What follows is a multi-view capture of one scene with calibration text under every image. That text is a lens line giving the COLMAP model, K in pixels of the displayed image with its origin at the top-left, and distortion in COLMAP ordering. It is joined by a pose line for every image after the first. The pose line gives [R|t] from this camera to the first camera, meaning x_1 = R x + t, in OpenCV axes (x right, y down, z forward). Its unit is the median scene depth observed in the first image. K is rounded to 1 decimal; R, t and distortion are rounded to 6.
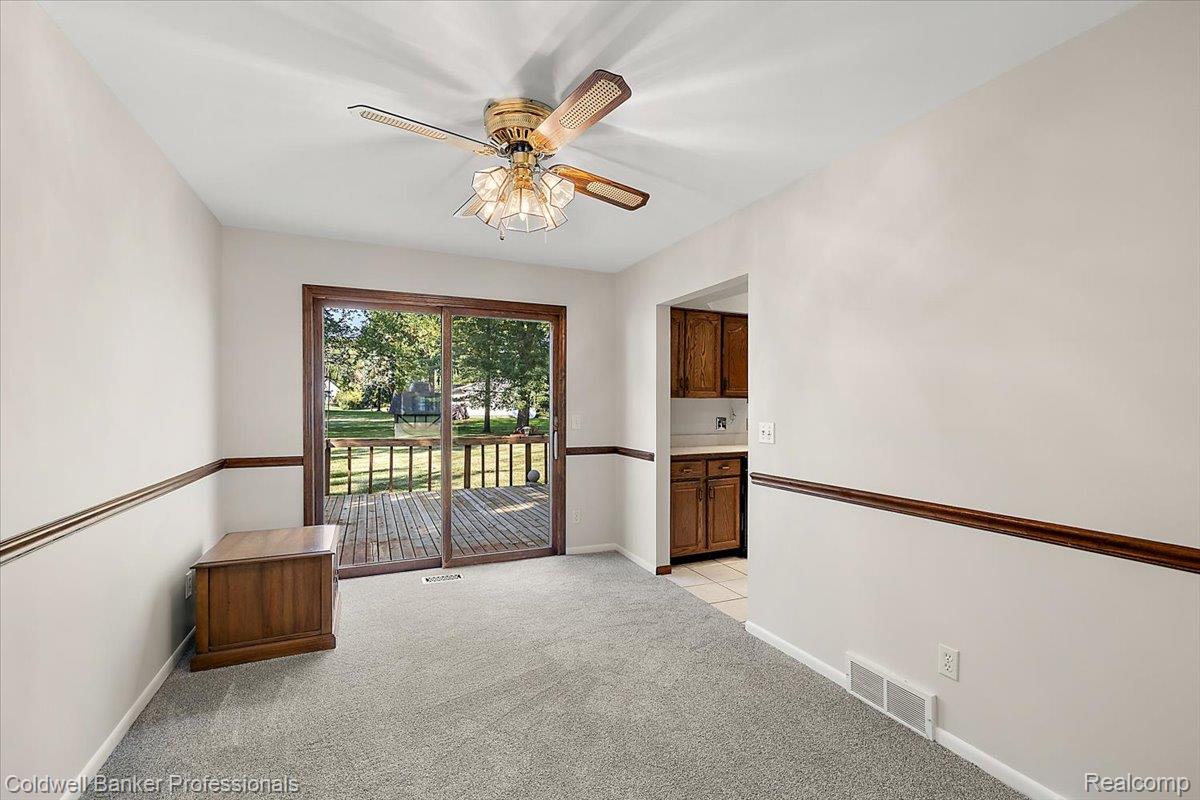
lens RADIAL K [[516.0, 0, 605.2], [0, 516.0, 402.8], [0, 0, 1]] dist [-0.000163, 0.000151]
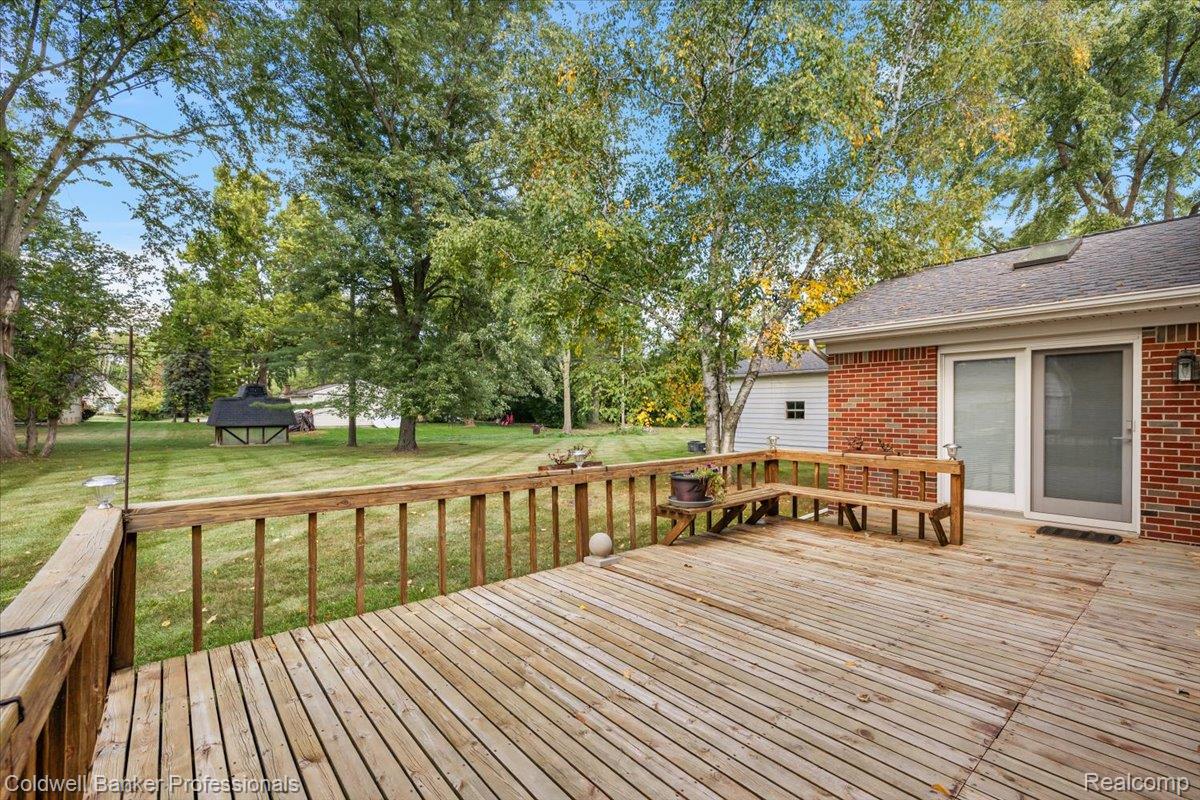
lens RADIAL K [[516.0, 0, 605.2], [0, 516.0, 402.8], [0, 0, 1]] dist [-0.000163, 0.000151]
pose [[0.961499, -0.009546, 0.274641, -0.155721], [0.011965, 0.999903, -0.007133, 0.000118], [-0.274546, 0.010144, 0.961520, 0.273139]]
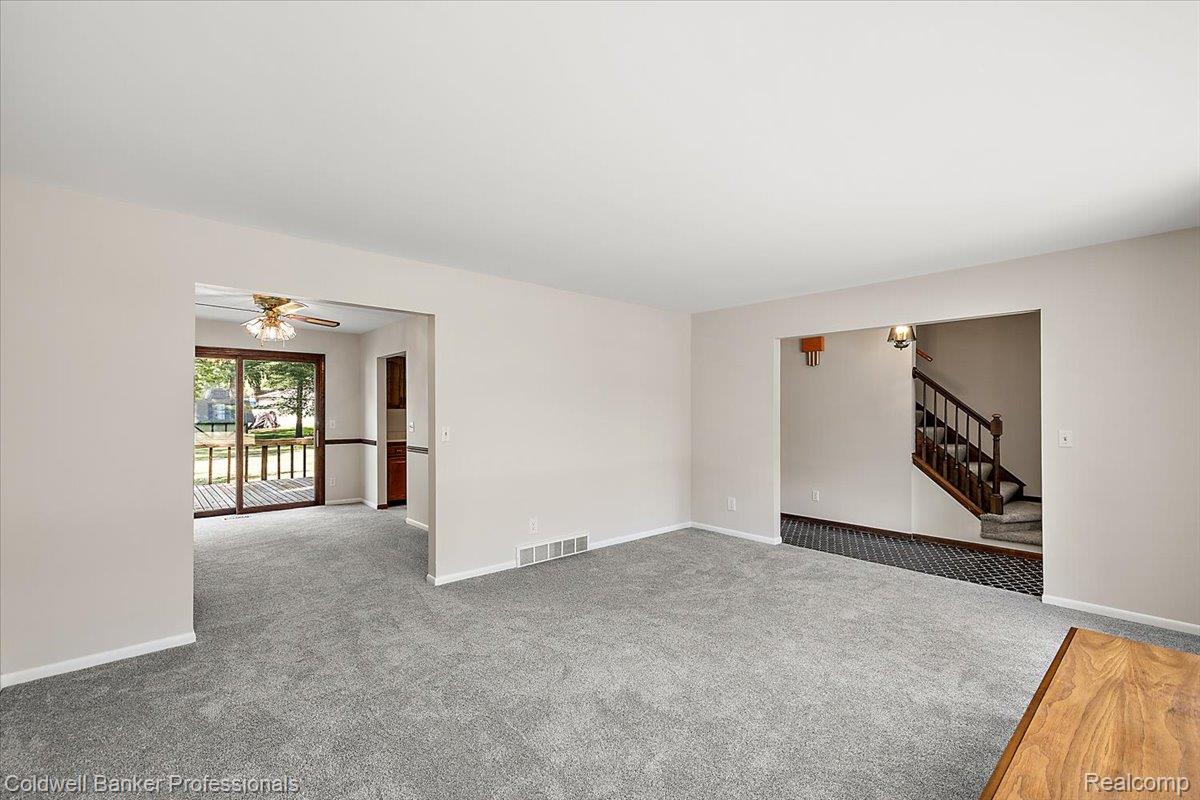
lens RADIAL K [[516.0, 0, 605.2], [0, 516.0, 402.8], [0, 0, 1]] dist [-0.000163, 0.000151]
pose [[0.955537, -0.001228, 0.294870, 0.098722], [0.004523, 0.999935, -0.010494, -0.003371], [-0.294838, 0.011361, 0.955480, -0.282691]]
